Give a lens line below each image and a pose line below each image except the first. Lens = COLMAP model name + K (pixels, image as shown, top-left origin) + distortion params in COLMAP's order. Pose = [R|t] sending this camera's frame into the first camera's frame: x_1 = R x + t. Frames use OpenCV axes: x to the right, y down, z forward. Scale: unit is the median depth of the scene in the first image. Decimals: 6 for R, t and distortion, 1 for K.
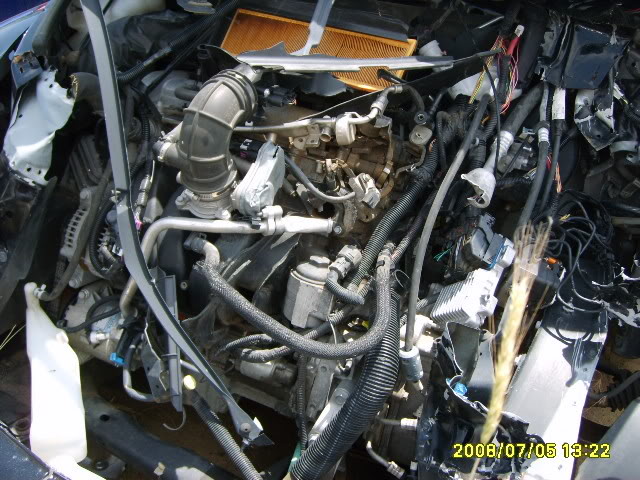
lens RADIAL K [[708.3, 0, 316.9], [0, 708.3, 237.5], [0, 0, 1]] dist [-0.097331, 0.000000]
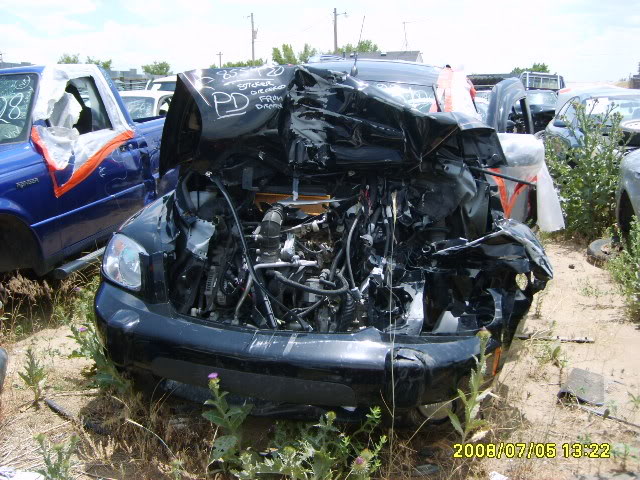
lens RADIAL K [[708.3, 0, 320.7], [0, 708.3, 240.7], [0, 0, 1]] dist [-0.097331, 0.000000]
pose [[0.958955, -0.128338, 0.252855, -0.613476], [0.202134, 0.934768, -0.292148, 0.672885], [-0.198867, 0.331267, 0.922342, -1.425015]]
